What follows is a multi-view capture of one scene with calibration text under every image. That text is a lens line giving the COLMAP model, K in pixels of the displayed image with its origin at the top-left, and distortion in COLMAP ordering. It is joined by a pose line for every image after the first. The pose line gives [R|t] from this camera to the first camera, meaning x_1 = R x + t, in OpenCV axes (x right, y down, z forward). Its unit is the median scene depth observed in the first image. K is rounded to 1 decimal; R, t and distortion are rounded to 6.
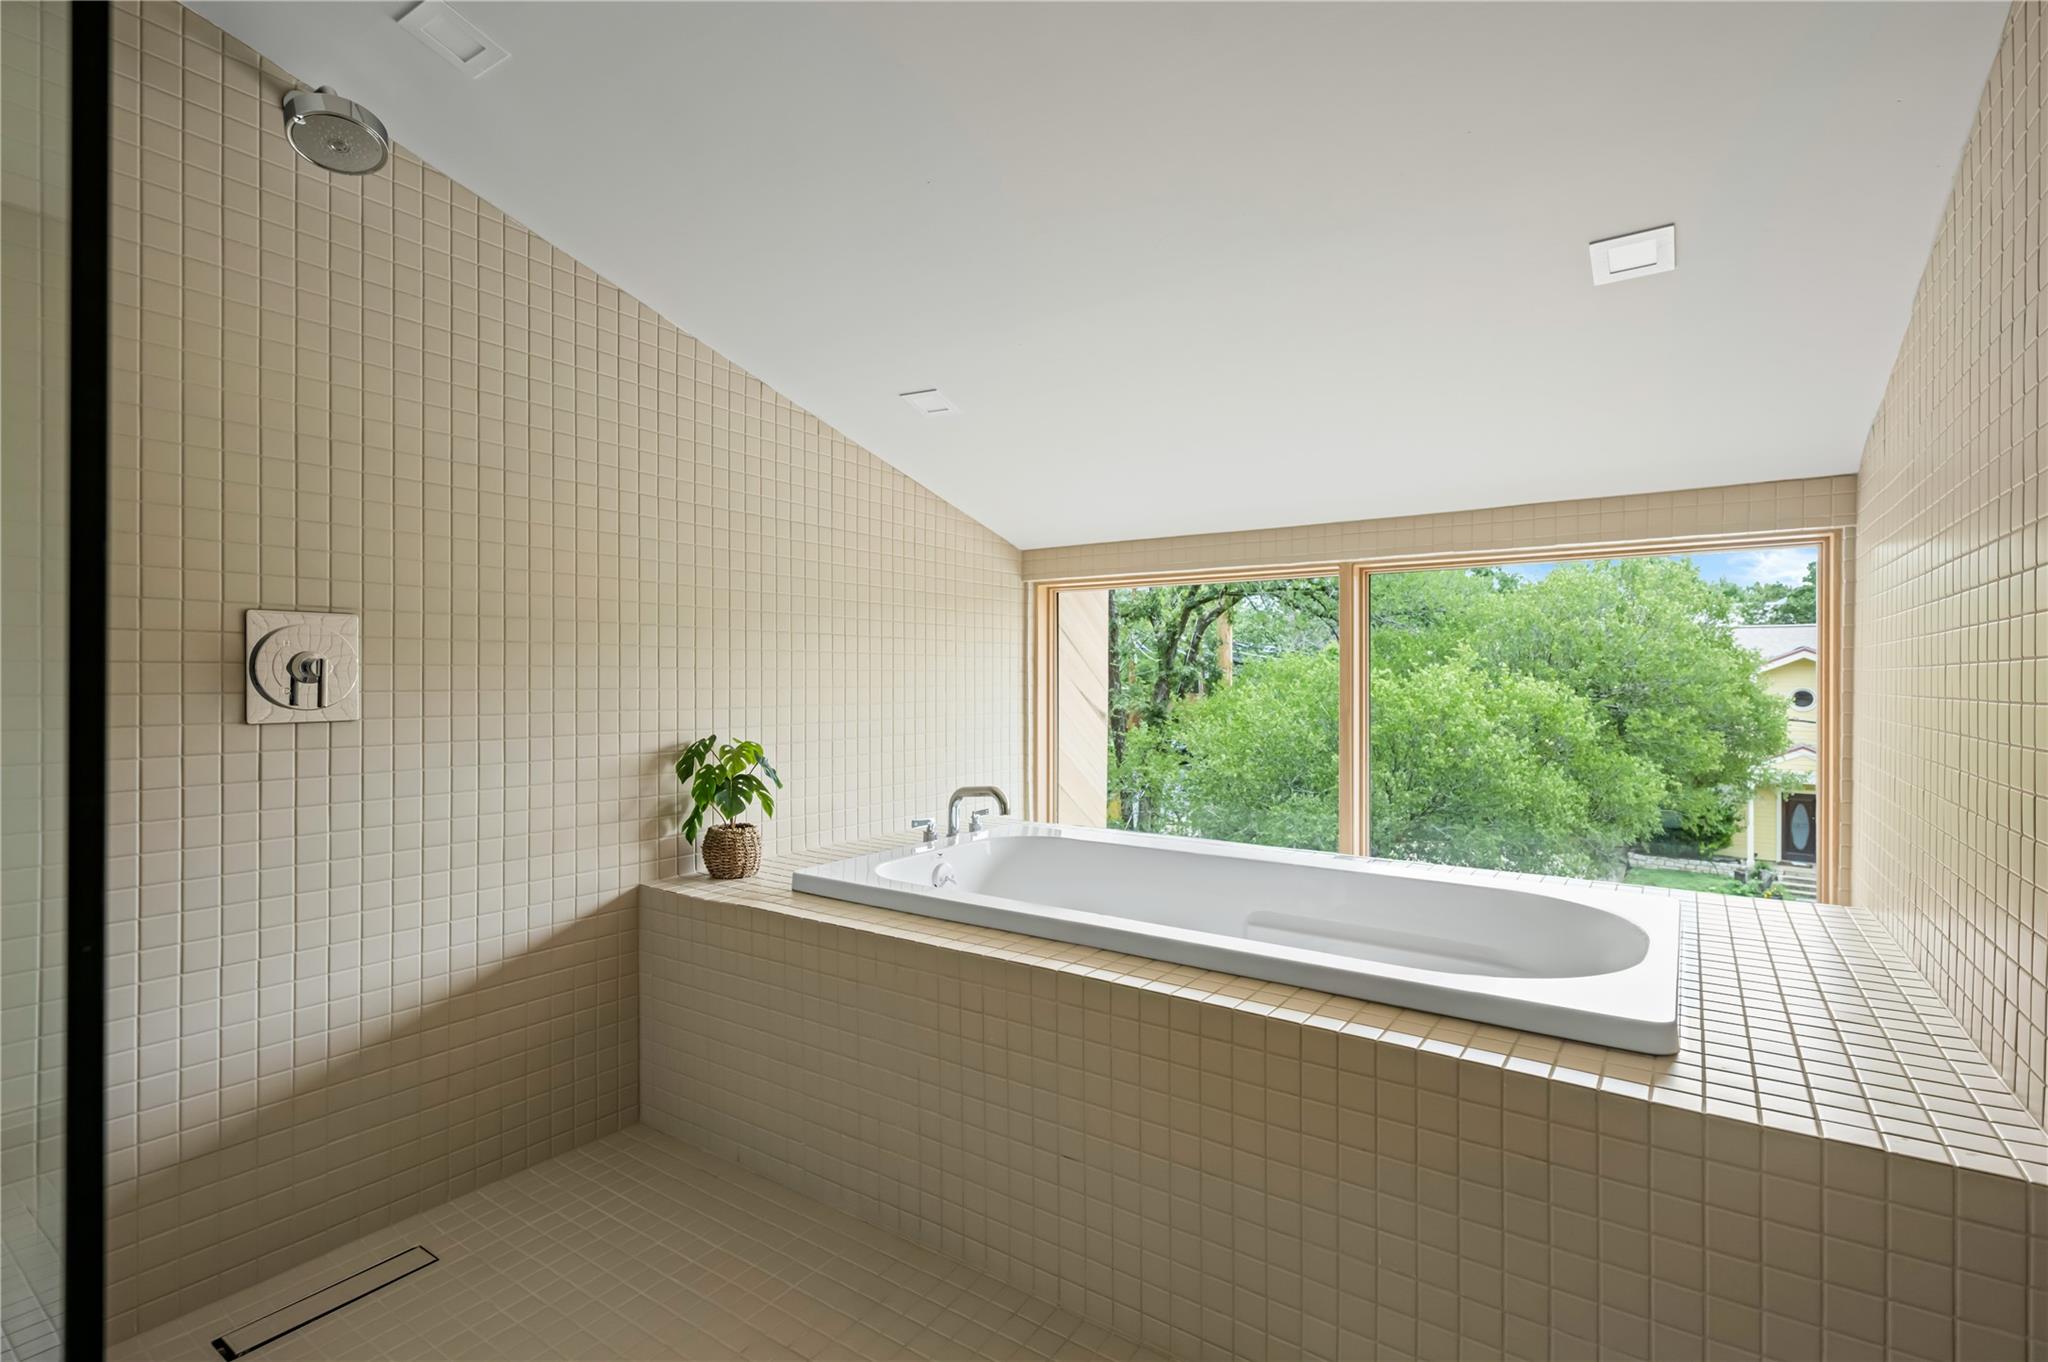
lens RADIAL K [[946.1, 0, 1026.6], [0, 946.1, 679.9], [0, 0, 1]] dist [0.001323, 0.001222]
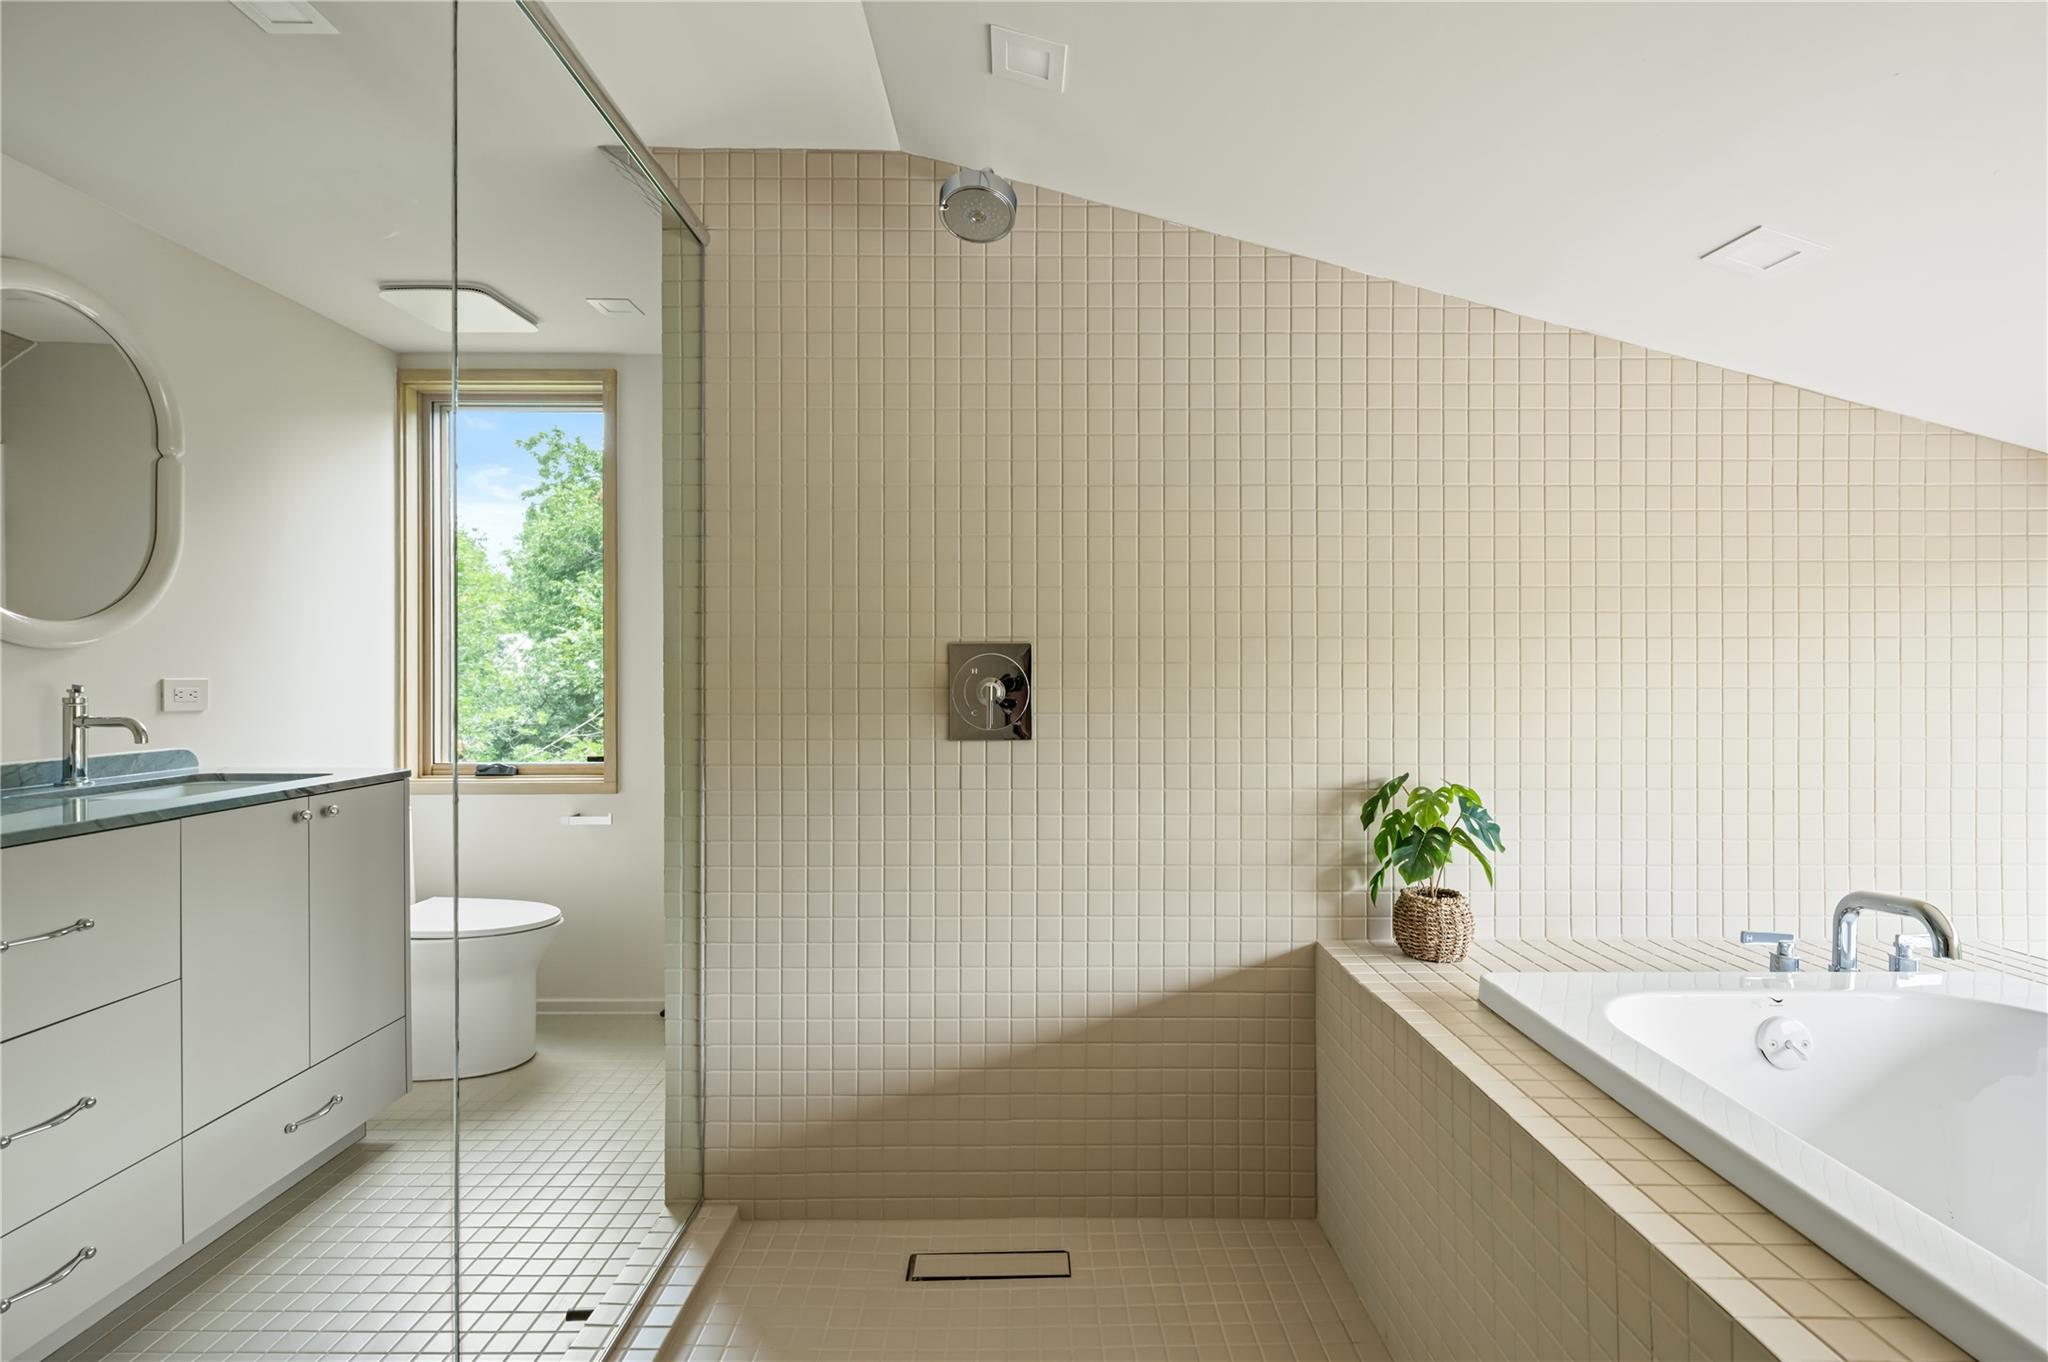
lens RADIAL K [[946.1, 0, 1024.8], [0, 946.1, 682.4], [0, 0, 1]] dist [0.001323, 0.001222]
pose [[0.572023, 0.000767, -0.820238, 0.138918], [-0.000358, 1.000000, 0.000685, -0.018469], [0.820238, -0.000099, 0.572023, 0.289838]]
